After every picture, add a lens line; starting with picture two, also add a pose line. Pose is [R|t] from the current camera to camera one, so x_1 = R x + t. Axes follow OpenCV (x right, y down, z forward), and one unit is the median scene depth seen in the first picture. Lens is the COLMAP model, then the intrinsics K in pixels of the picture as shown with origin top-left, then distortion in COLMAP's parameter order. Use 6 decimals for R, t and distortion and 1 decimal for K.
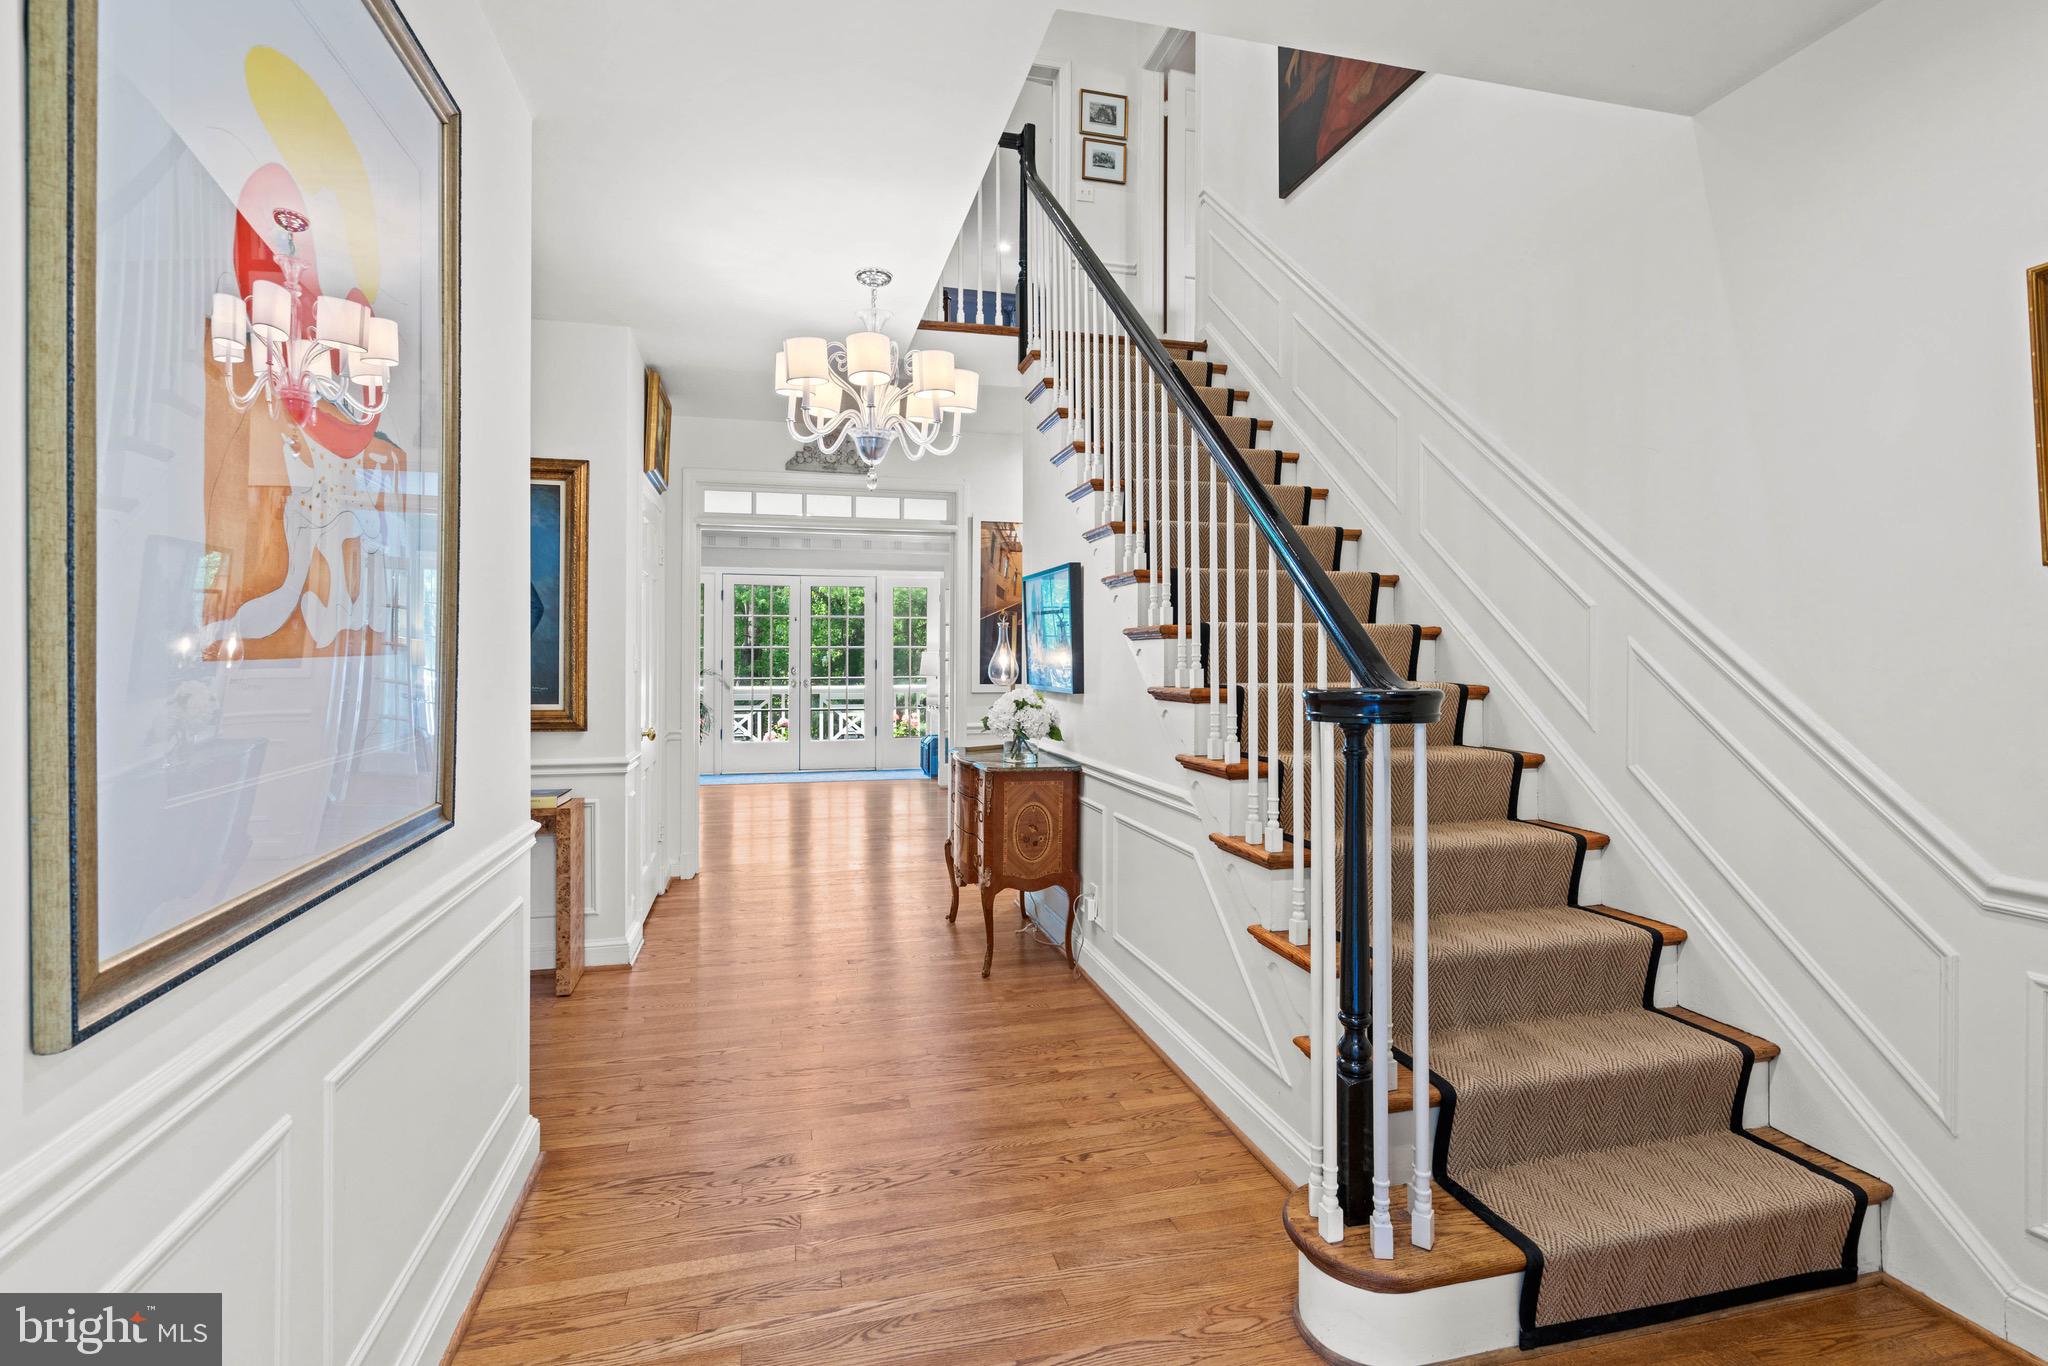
lens RADIAL K [[944.4, 0, 1017.2], [0, 944.4, 655.3], [0, 0, 1]] dist [-0.001928, -0.000022]
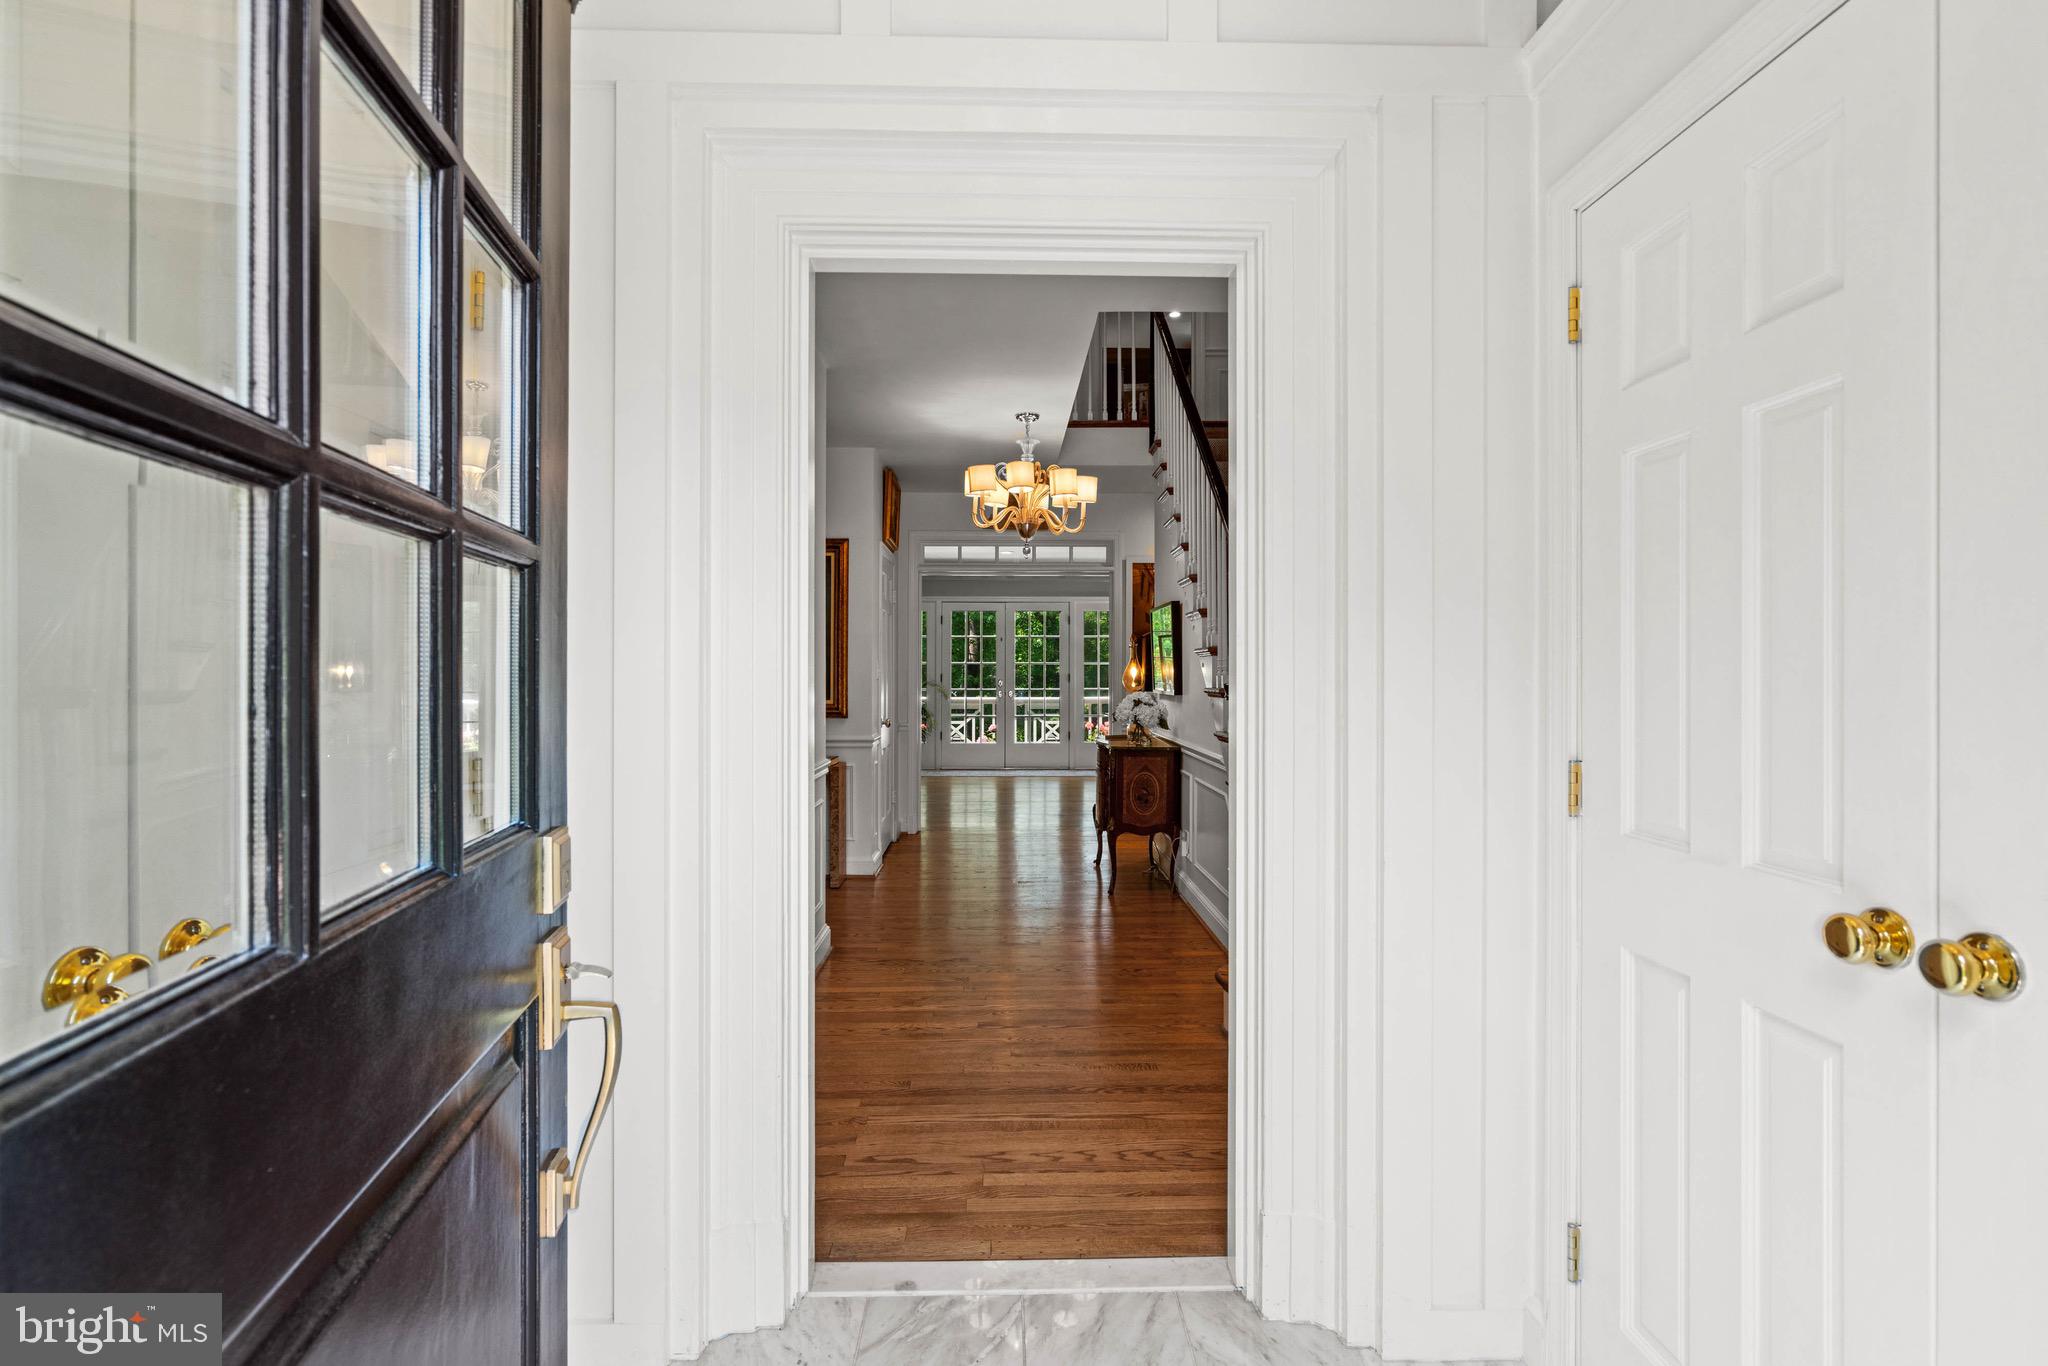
lens RADIAL K [[944.4, 0, 1025.0], [0, 944.4, 674.7], [0, 0, 1]] dist [-0.001928, -0.000022]
pose [[0.975402, -0.000094, -0.220433, 0.128481], [0.000797, 0.999995, 0.003101, 0.005241], [0.220431, -0.003201, 0.975397, -0.344434]]
